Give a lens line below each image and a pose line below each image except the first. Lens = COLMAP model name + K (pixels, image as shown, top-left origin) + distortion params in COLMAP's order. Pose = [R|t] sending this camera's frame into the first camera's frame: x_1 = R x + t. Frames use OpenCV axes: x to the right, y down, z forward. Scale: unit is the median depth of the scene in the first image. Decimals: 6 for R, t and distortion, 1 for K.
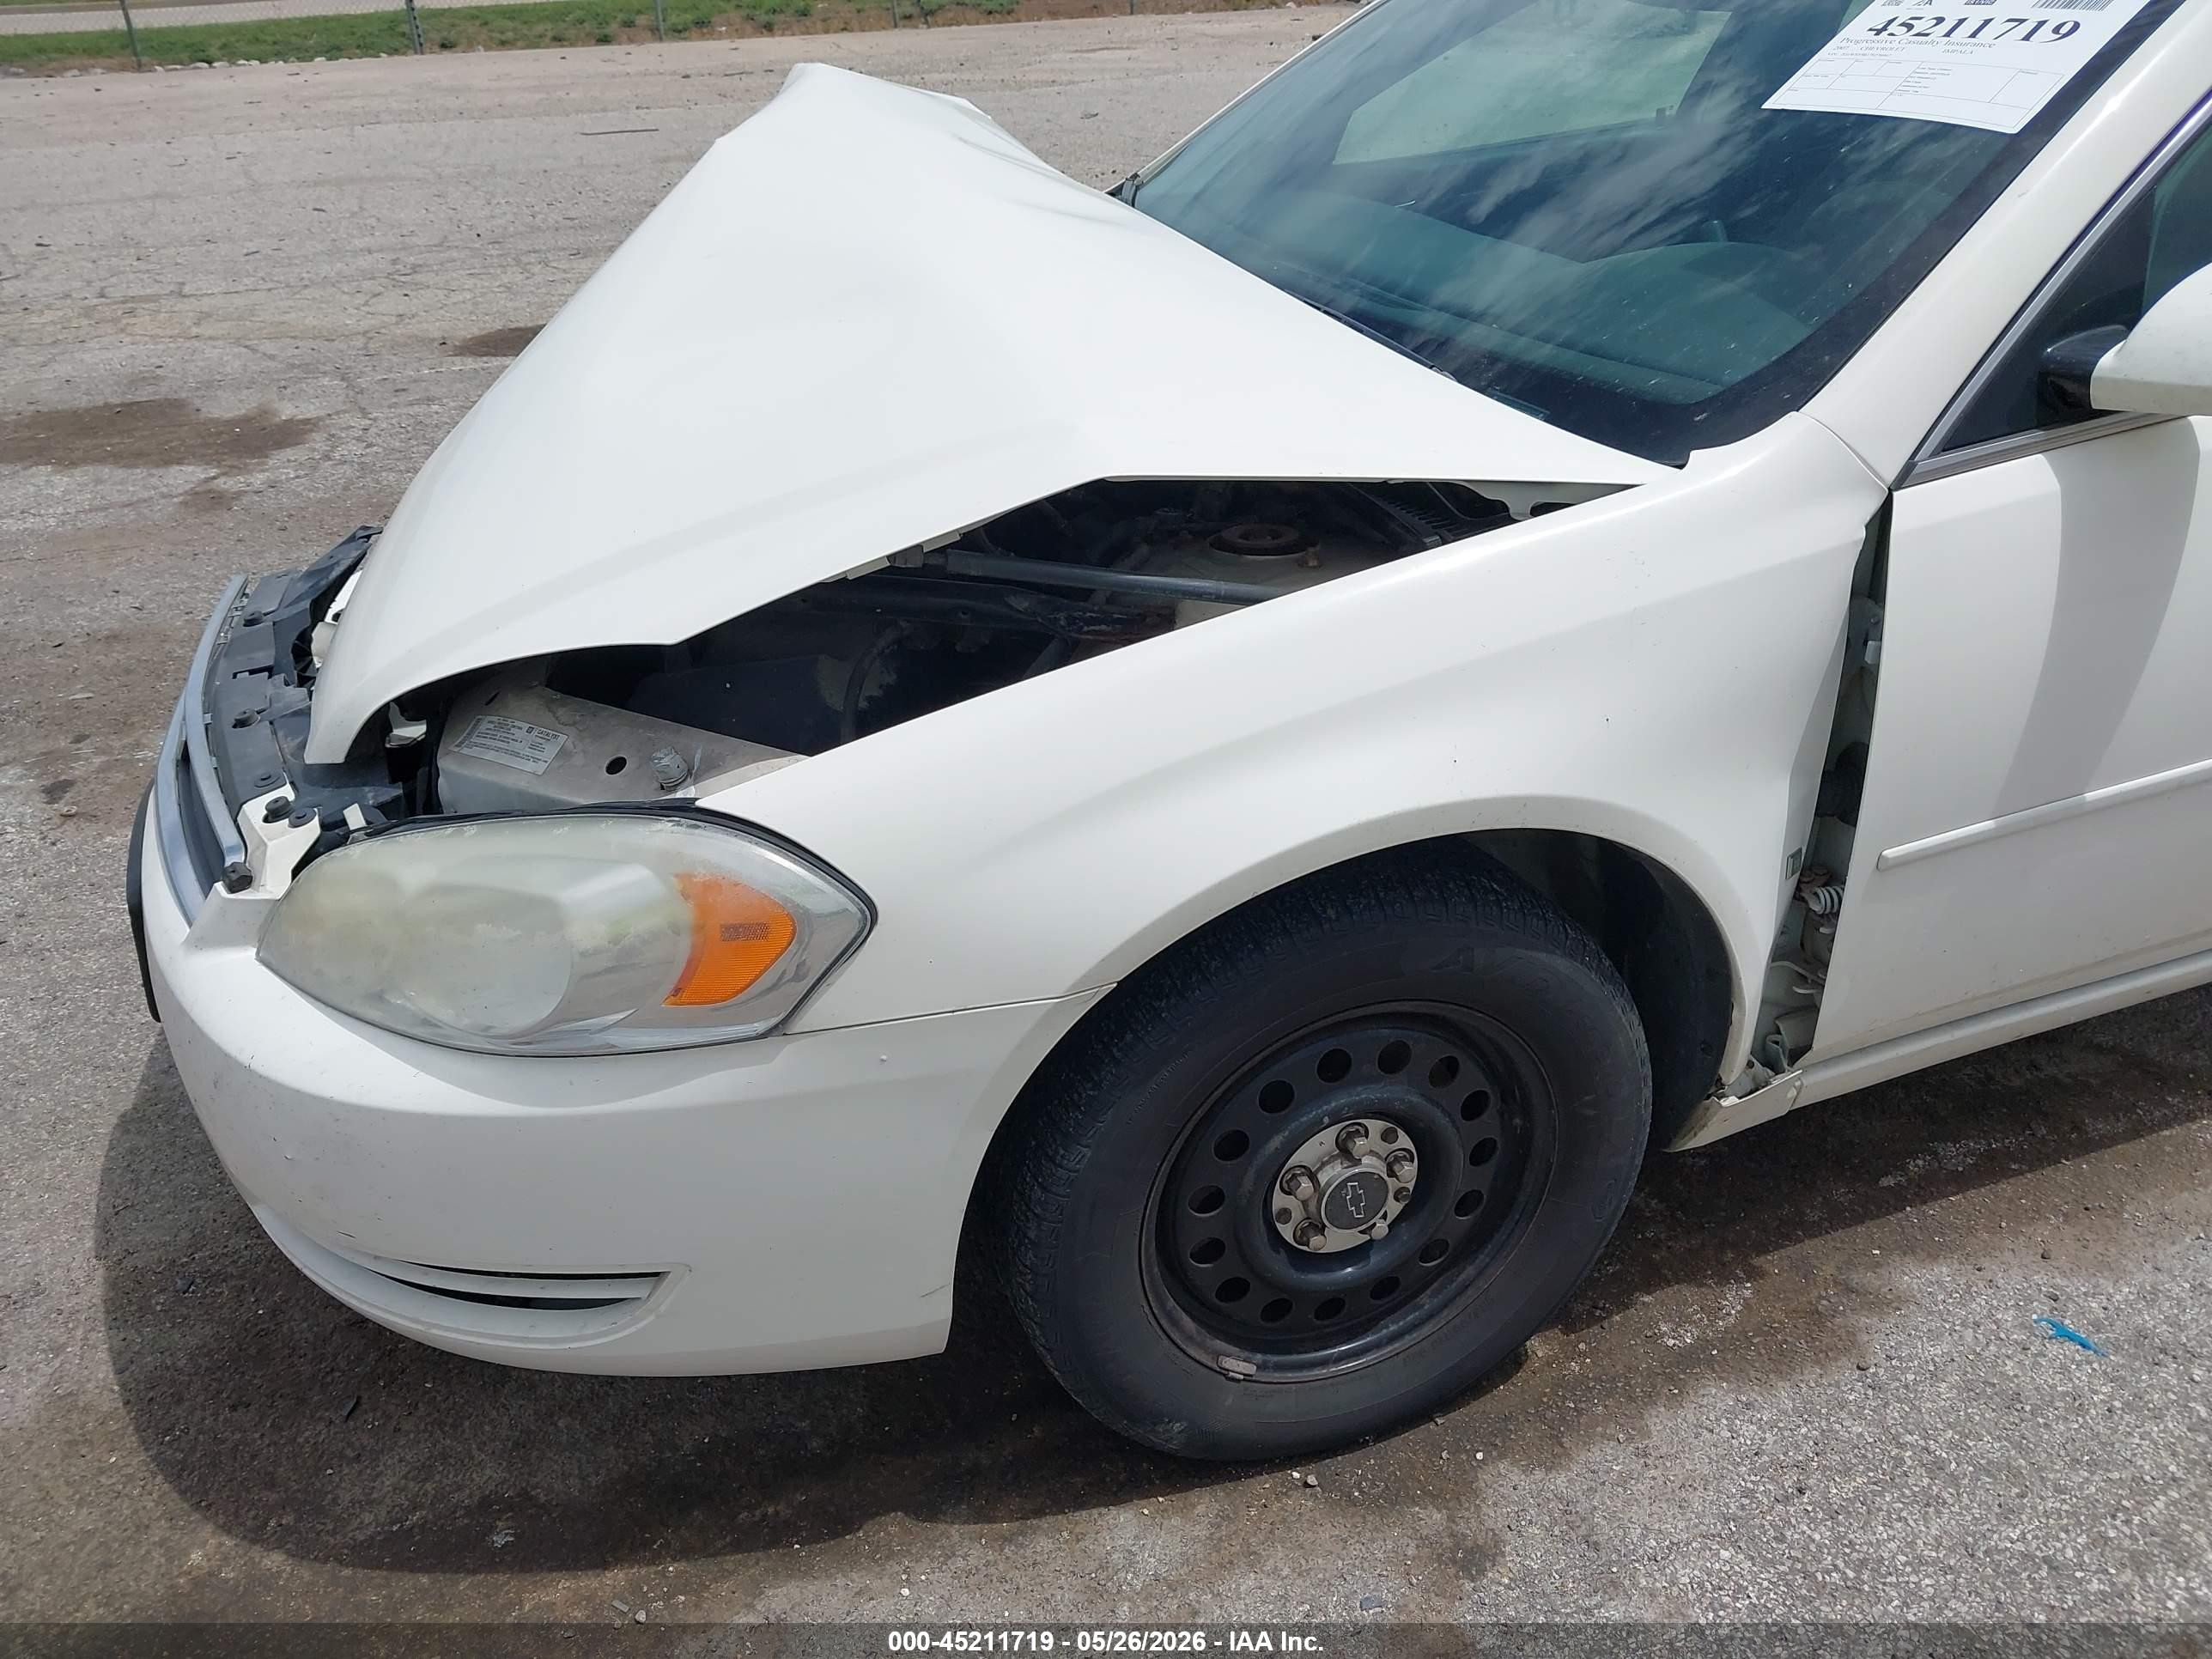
lens RADIAL K [[1781.6, 0, 1089.3], [0, 1781.6, 822.0], [0, 0, 1]] dist [-0.007222, 0.011570]
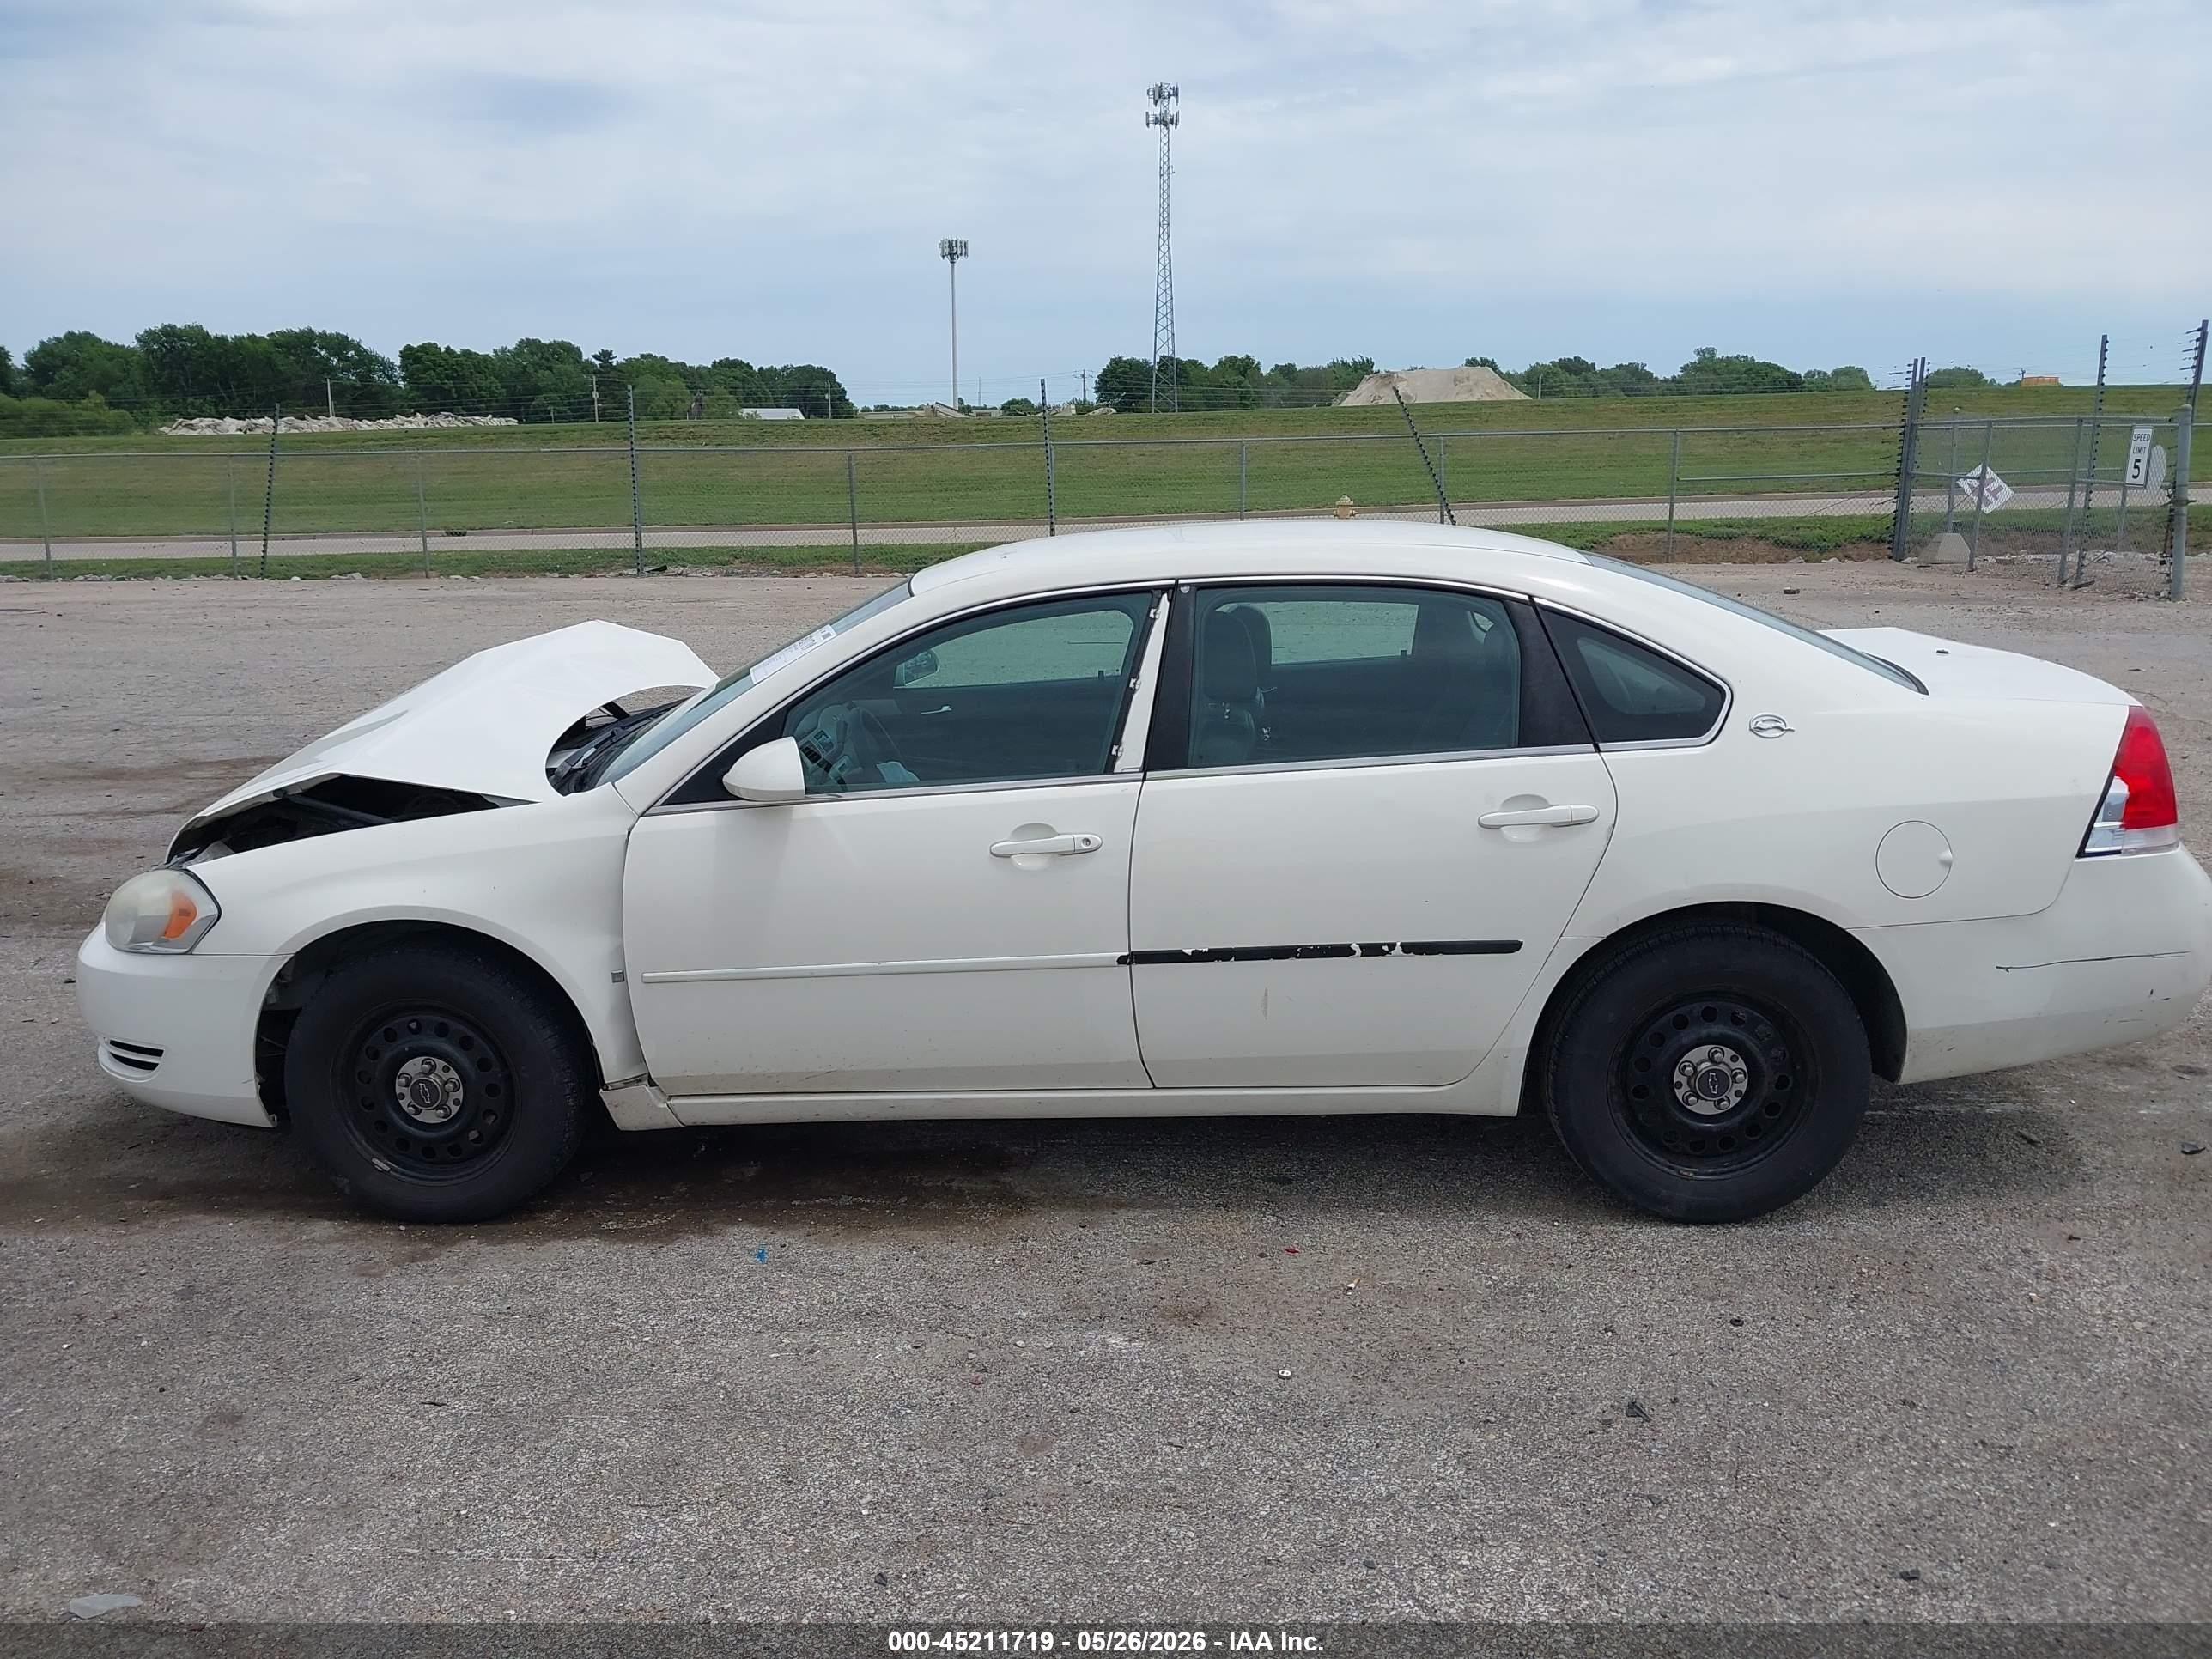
lens RADIAL K [[1781.6, 0, 1101.2], [0, 1781.6, 825.8], [0, 0, 1]] dist [-0.007222, 0.011570]
pose [[0.920912, 0.096466, -0.377646, 1.879643], [-0.191775, 0.955641, -0.223546, 0.235536], [0.339329, 0.278289, 0.898561, -0.921164]]
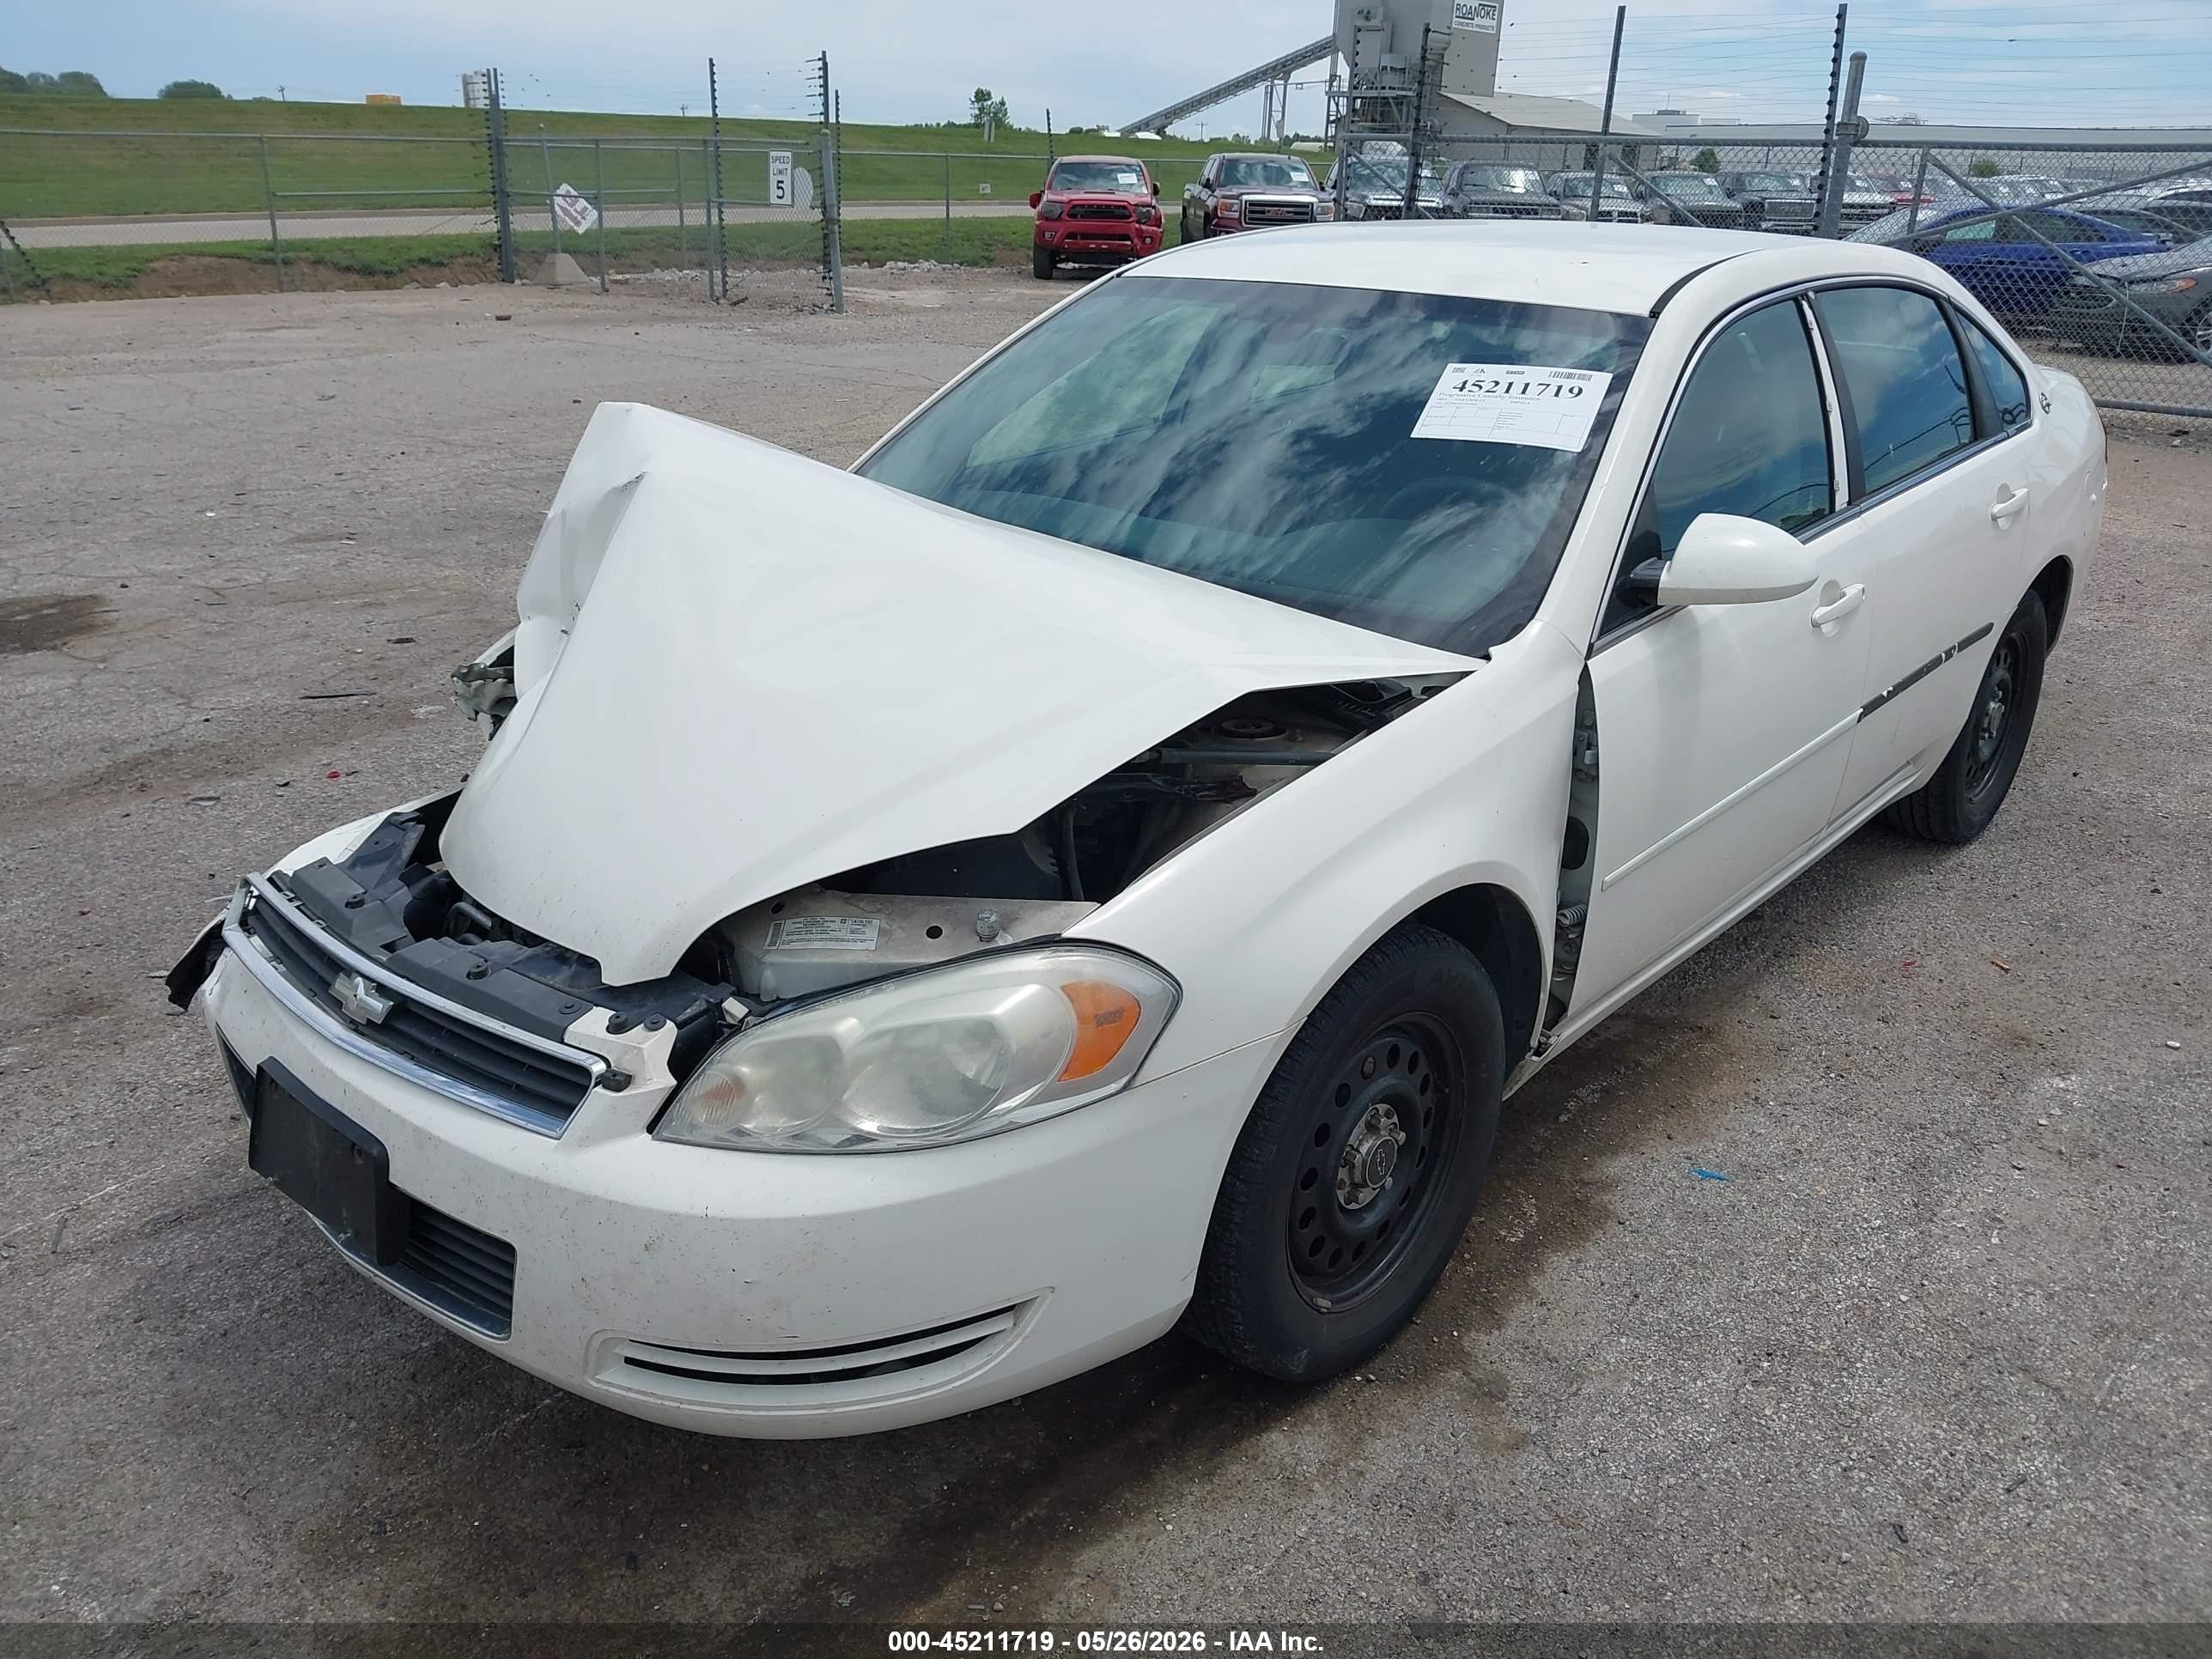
lens RADIAL K [[1781.6, 0, 1122.5], [0, 1781.6, 786.1], [0, 0, 1]] dist [-0.007222, 0.011570]
pose [[0.879557, -0.115853, 0.461473, -0.686543], [0.184264, 0.977156, -0.105889, 0.026763], [-0.438663, 0.178169, 0.880812, -0.254627]]
